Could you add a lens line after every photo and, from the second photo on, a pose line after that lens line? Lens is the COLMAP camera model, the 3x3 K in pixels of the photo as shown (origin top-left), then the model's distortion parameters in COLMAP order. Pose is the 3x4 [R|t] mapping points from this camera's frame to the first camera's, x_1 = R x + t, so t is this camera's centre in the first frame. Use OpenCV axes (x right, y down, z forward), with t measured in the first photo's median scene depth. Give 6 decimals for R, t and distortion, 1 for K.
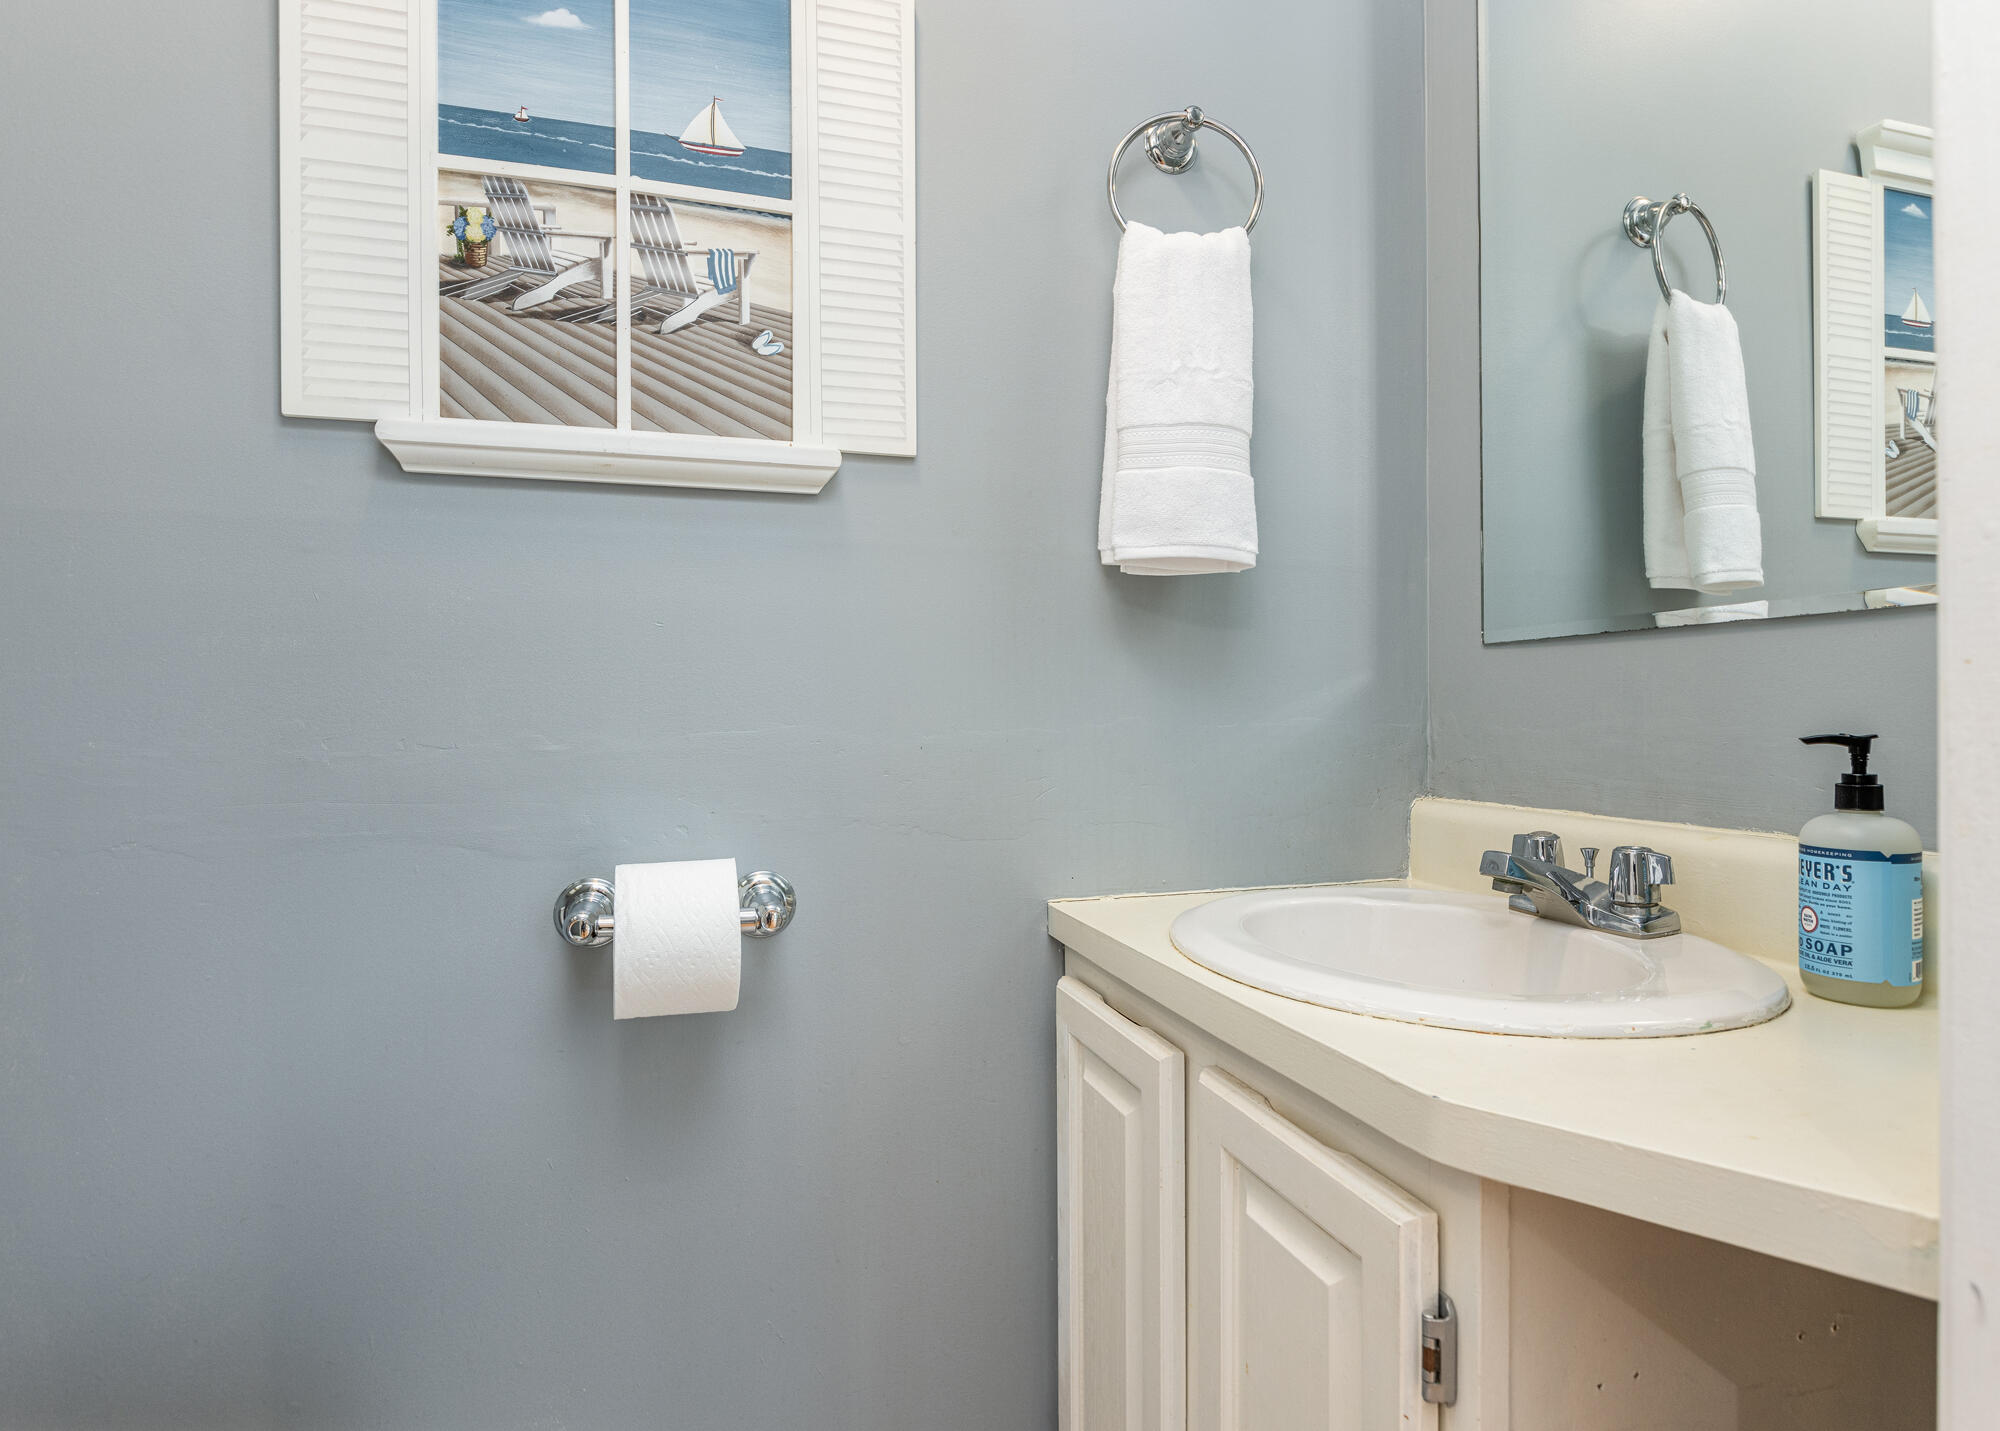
lens RADIAL K [[1074.7, 0, 1001.6], [0, 1074.7, 713.7], [0, 0, 1]] dist [-0.006373, -0.000229]
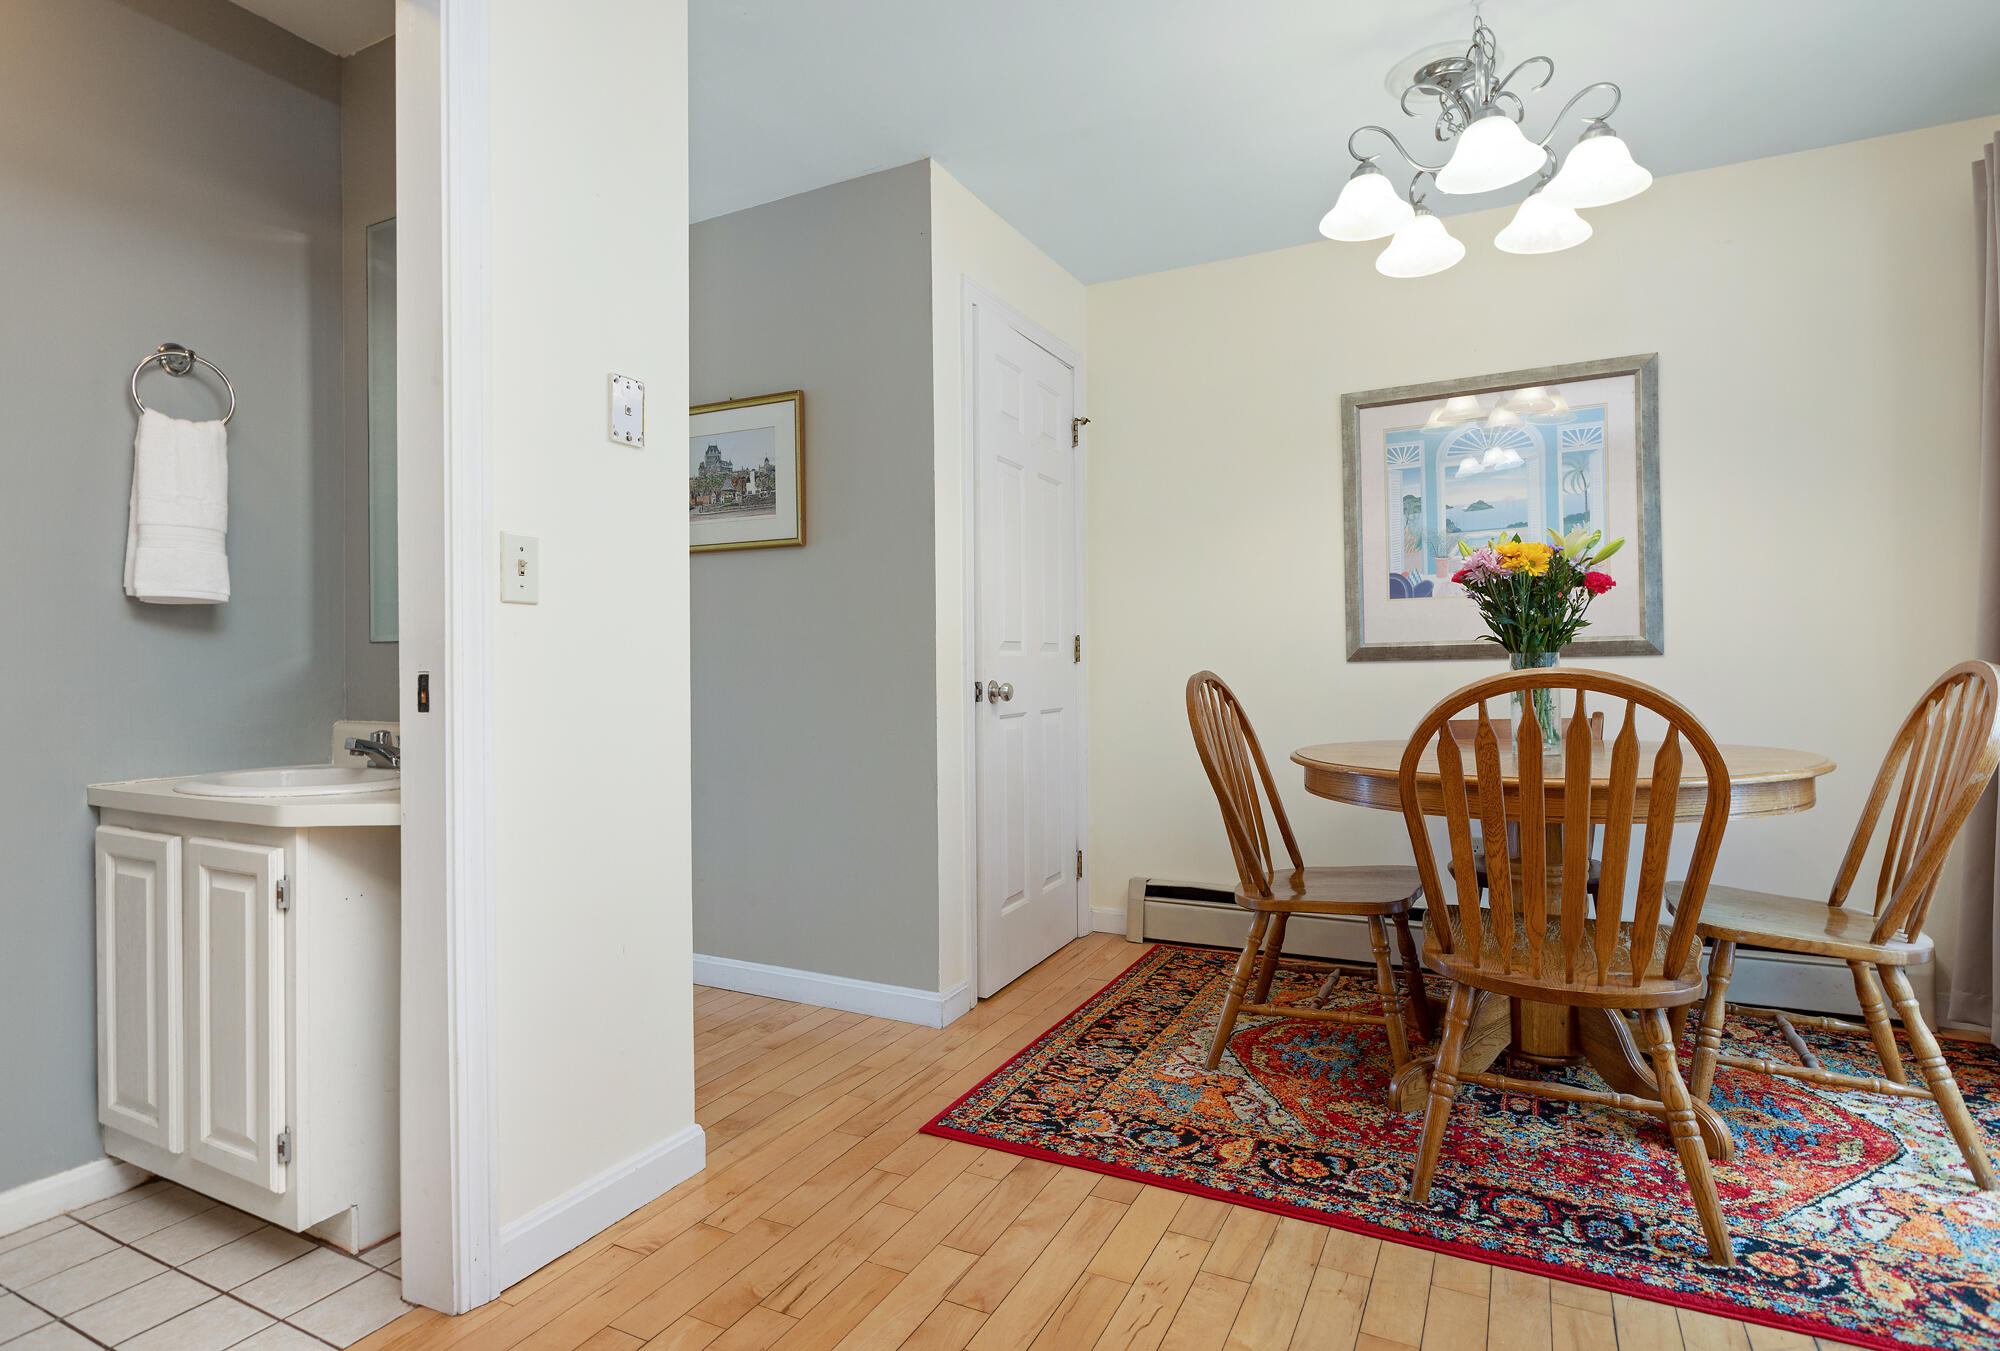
lens RADIAL K [[1047.2, 0, 993.6], [0, 1047.2, 669.6], [0, 0, 1]] dist [-0.006388, 0.000200]
pose [[0.682499, 0.000804, 0.730886, -0.197596], [0.002431, 0.999991, -0.003371, -0.004586], [-0.730883, 0.004077, 0.682491, -1.294630]]
